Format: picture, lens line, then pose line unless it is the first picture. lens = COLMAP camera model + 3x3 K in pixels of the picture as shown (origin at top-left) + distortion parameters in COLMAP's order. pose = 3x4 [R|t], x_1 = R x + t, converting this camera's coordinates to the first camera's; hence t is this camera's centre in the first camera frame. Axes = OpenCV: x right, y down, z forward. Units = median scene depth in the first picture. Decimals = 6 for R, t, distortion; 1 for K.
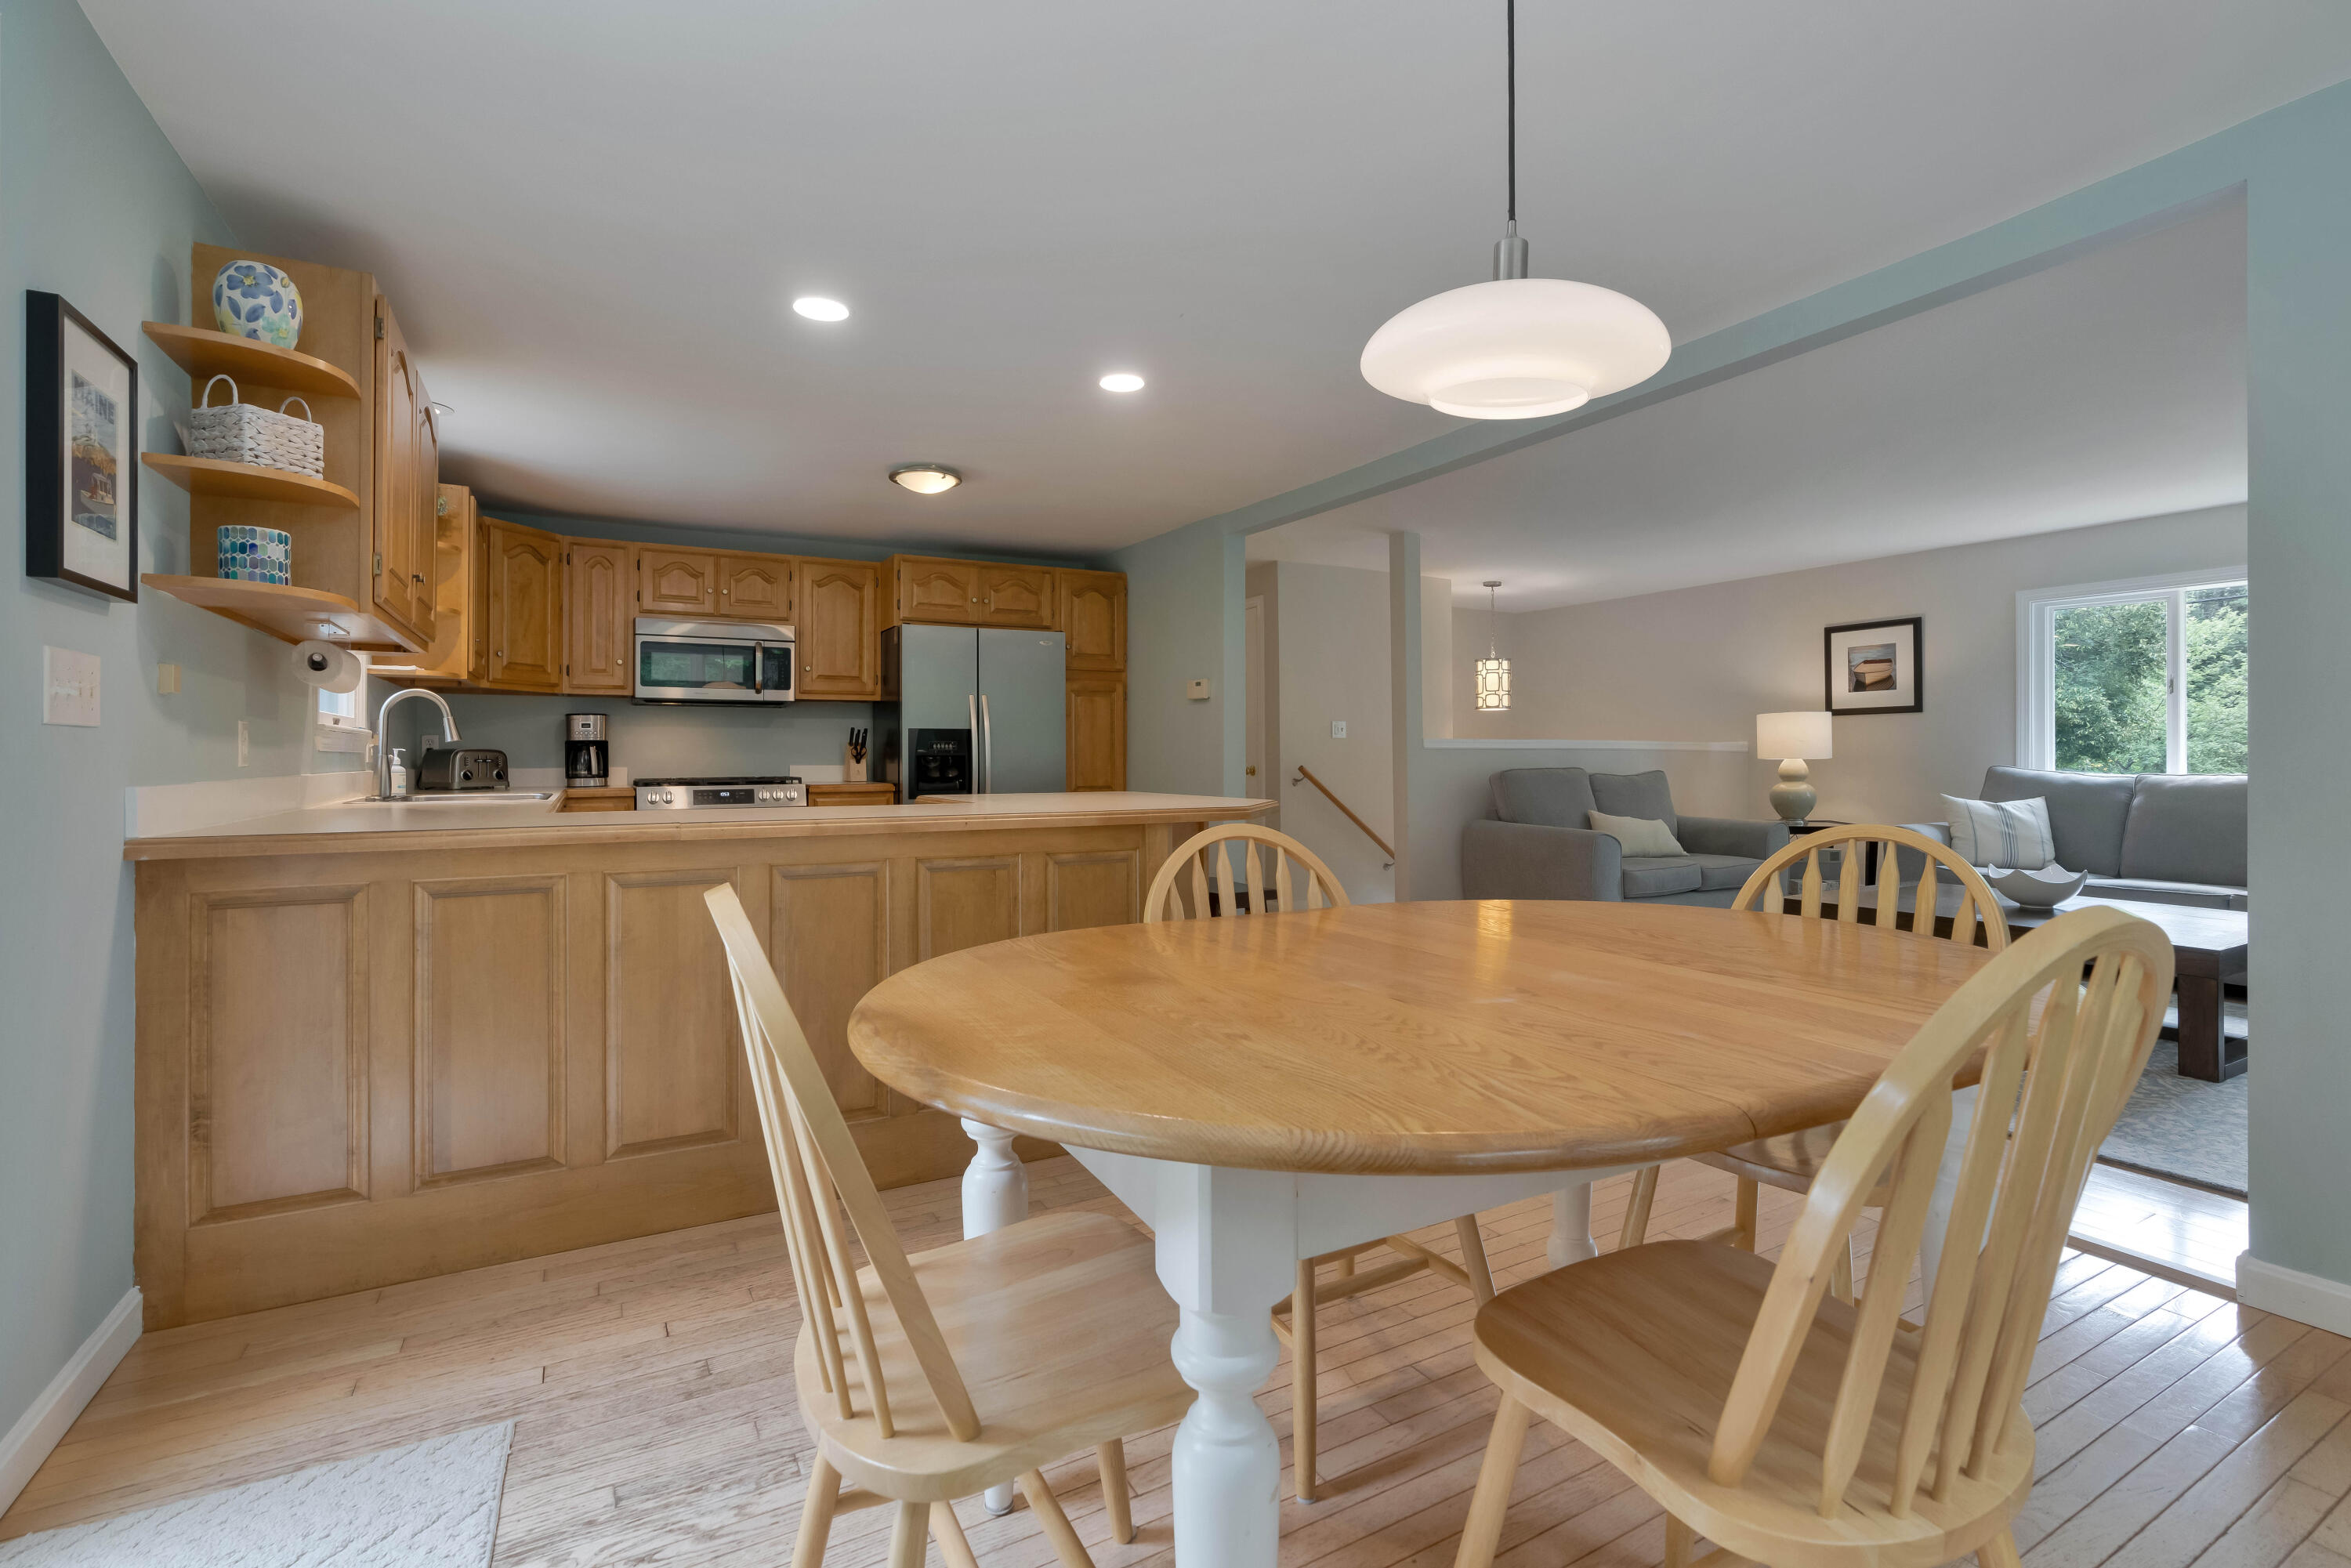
lens RADIAL K [[1064.3, 0, 1189.4], [0, 1064.3, 752.8], [0, 0, 1]] dist [-0.002304, 0.000107]
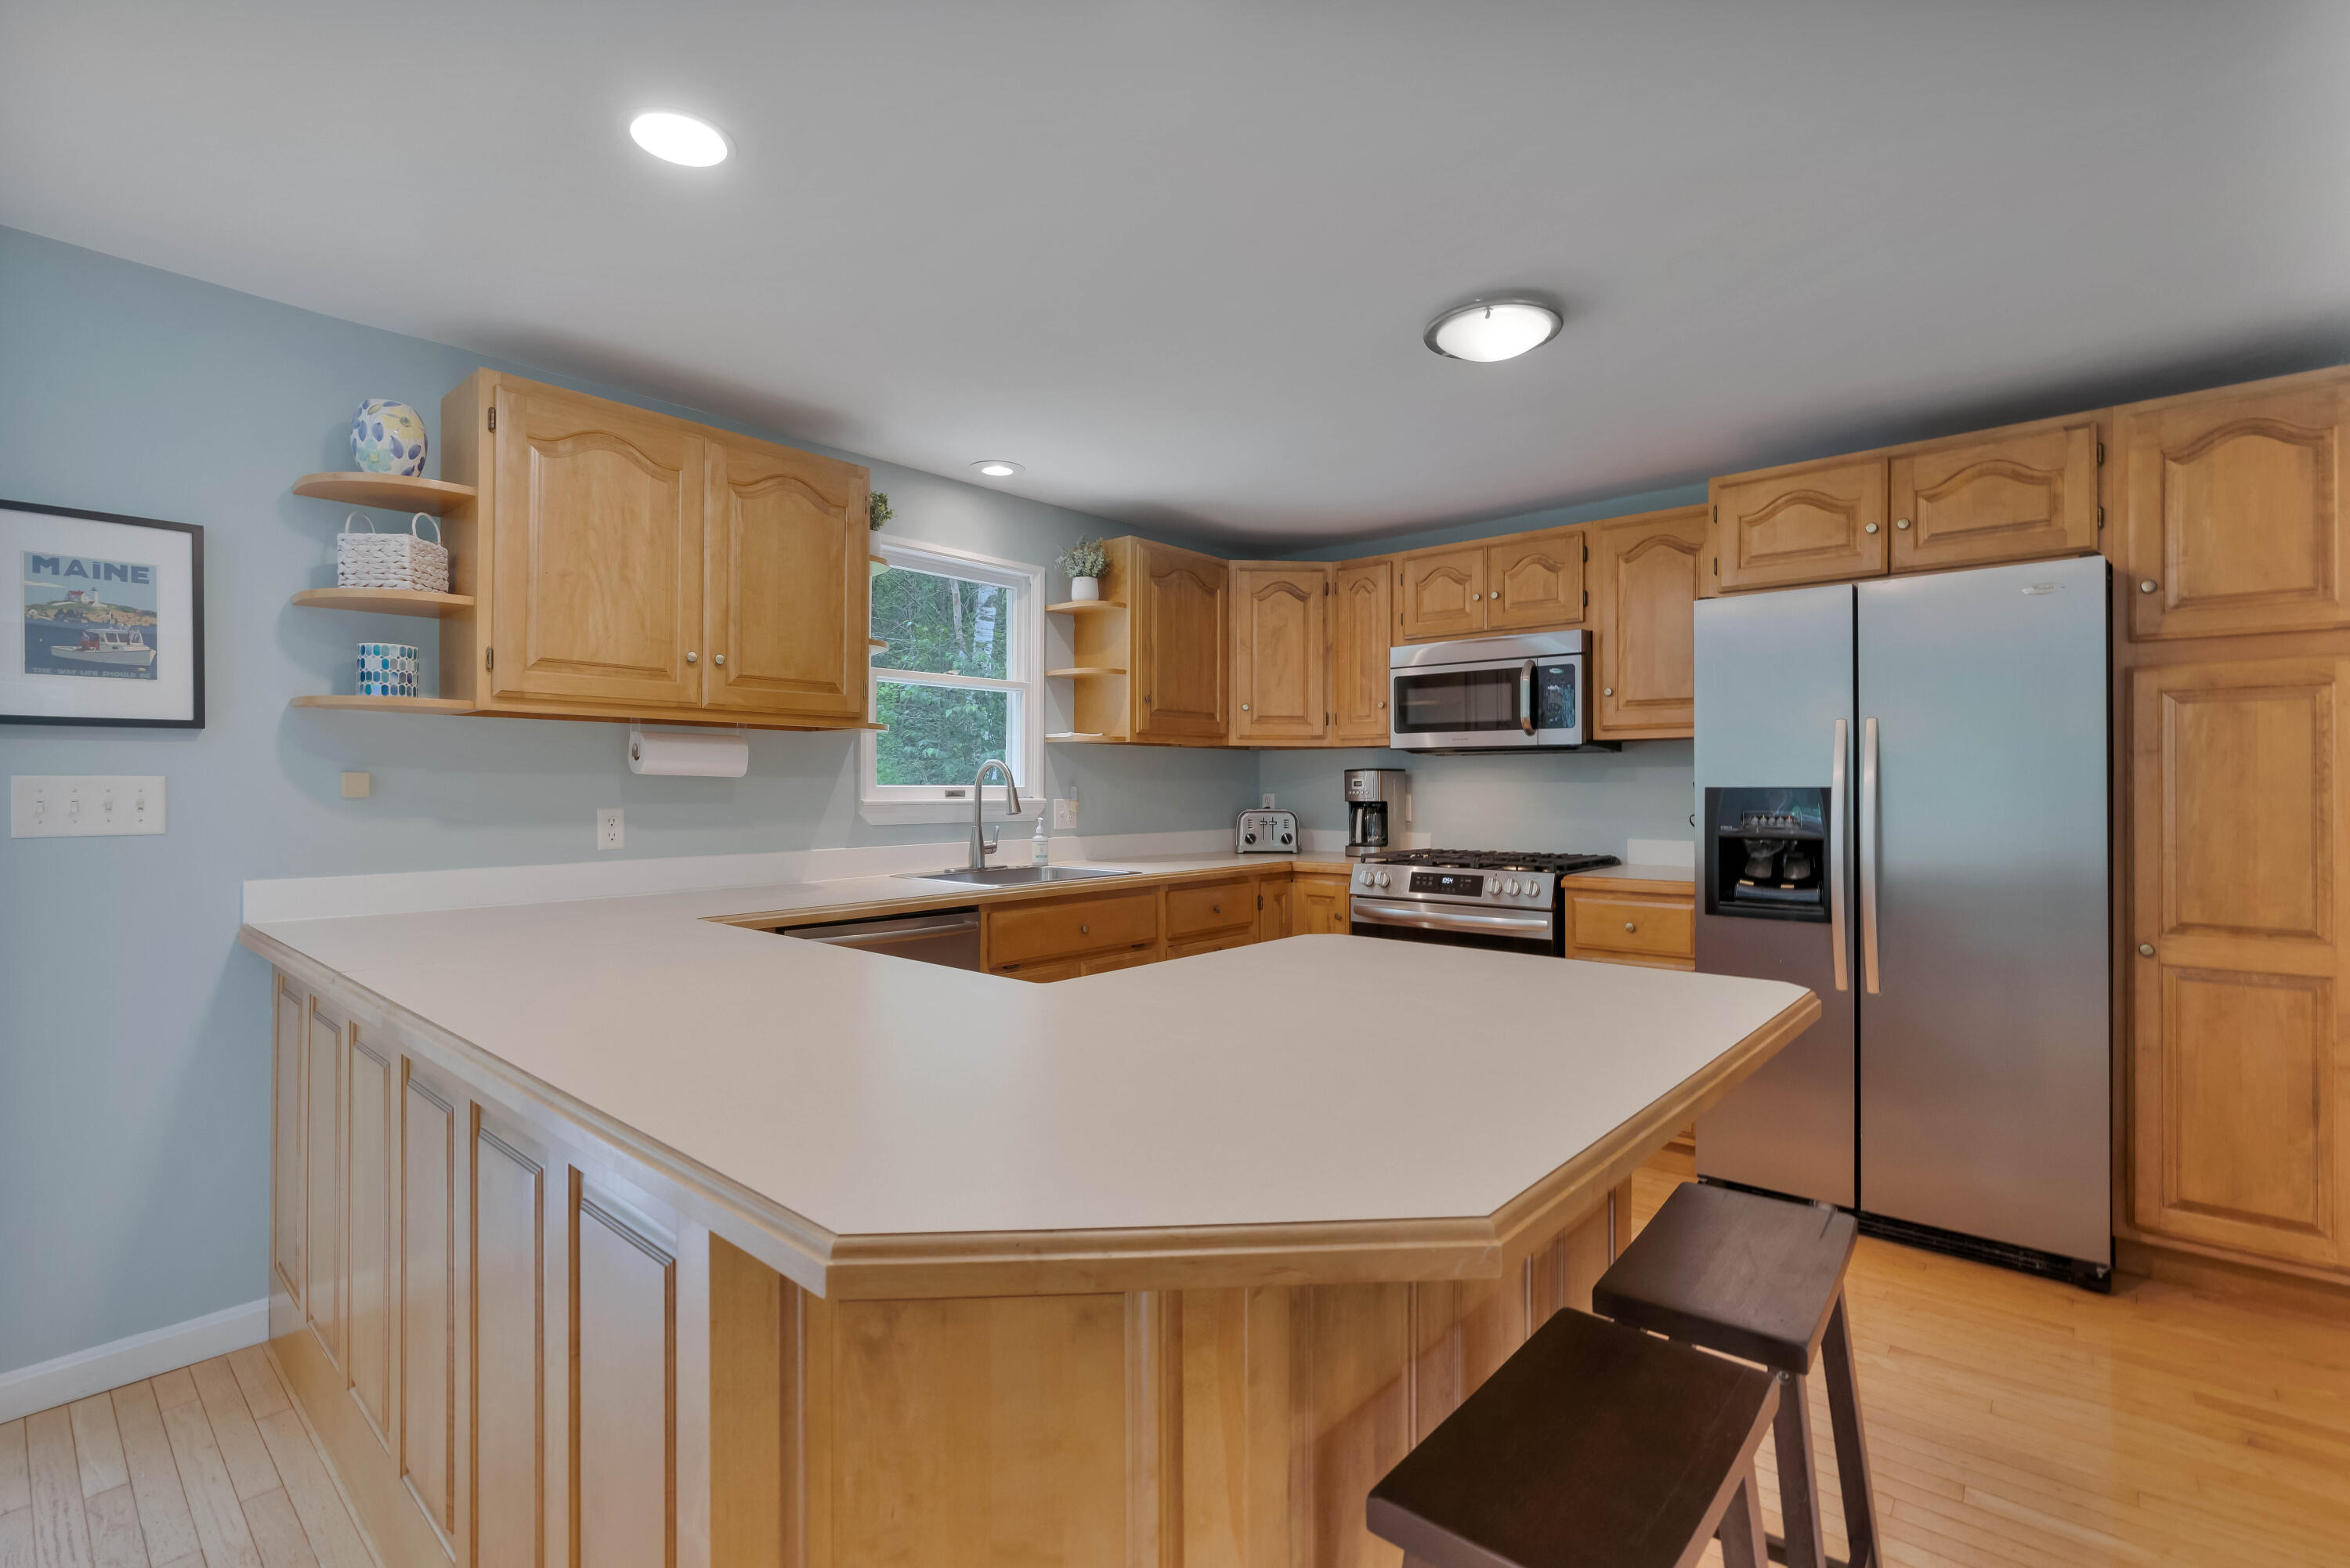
lens RADIAL K [[1066.0, 0, 1175.0], [0, 1066.0, 784.0], [0, 0, 1]] dist [-0.005823, 0.000651]
pose [[0.333317, 0.002874, -0.942810, 0.172321], [0.002071, 0.999991, 0.003780, -0.028333], [0.942813, -0.003212, 0.333308, 0.571675]]
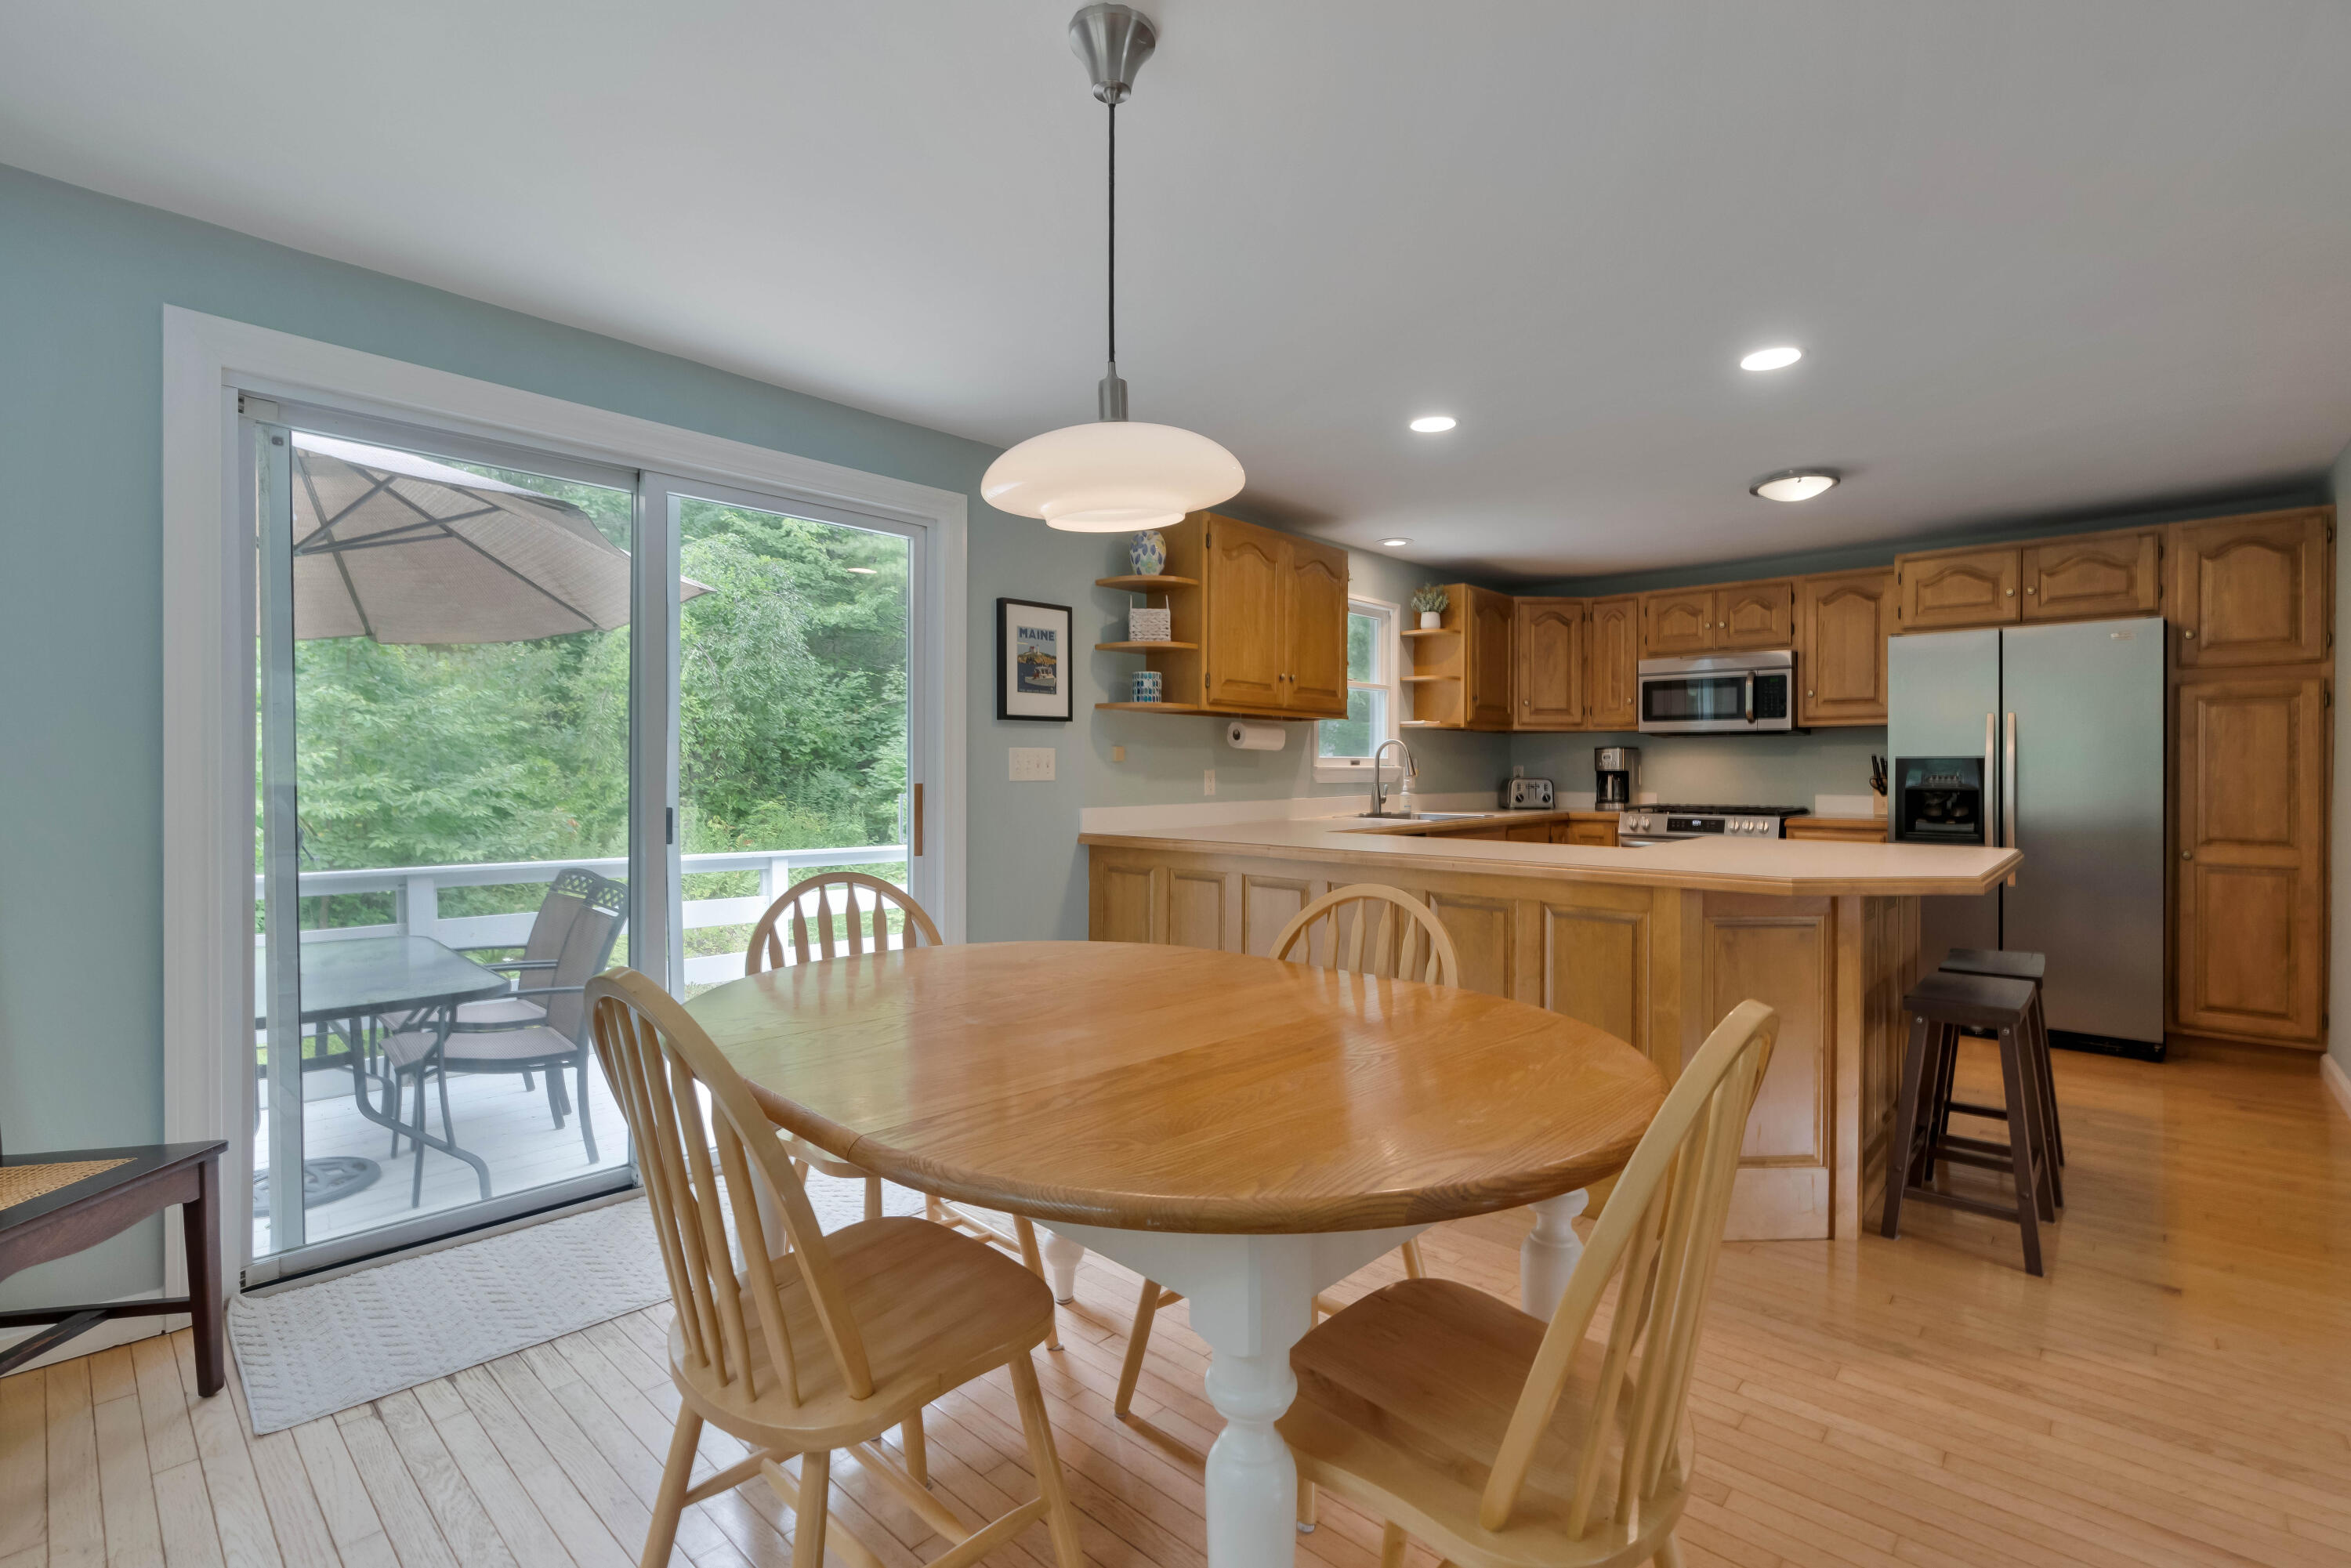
lens RADIAL K [[1058.9, 0, 1180.1], [0, 1058.9, 773.1], [0, 0, 1]] dist [-0.002707, -0.000170]
pose [[0.312041, 0.009456, -0.950022, 0.376774], [0.001113, 0.999946, 0.010318, -0.020812], [0.950068, -0.004277, 0.312013, 0.192523]]
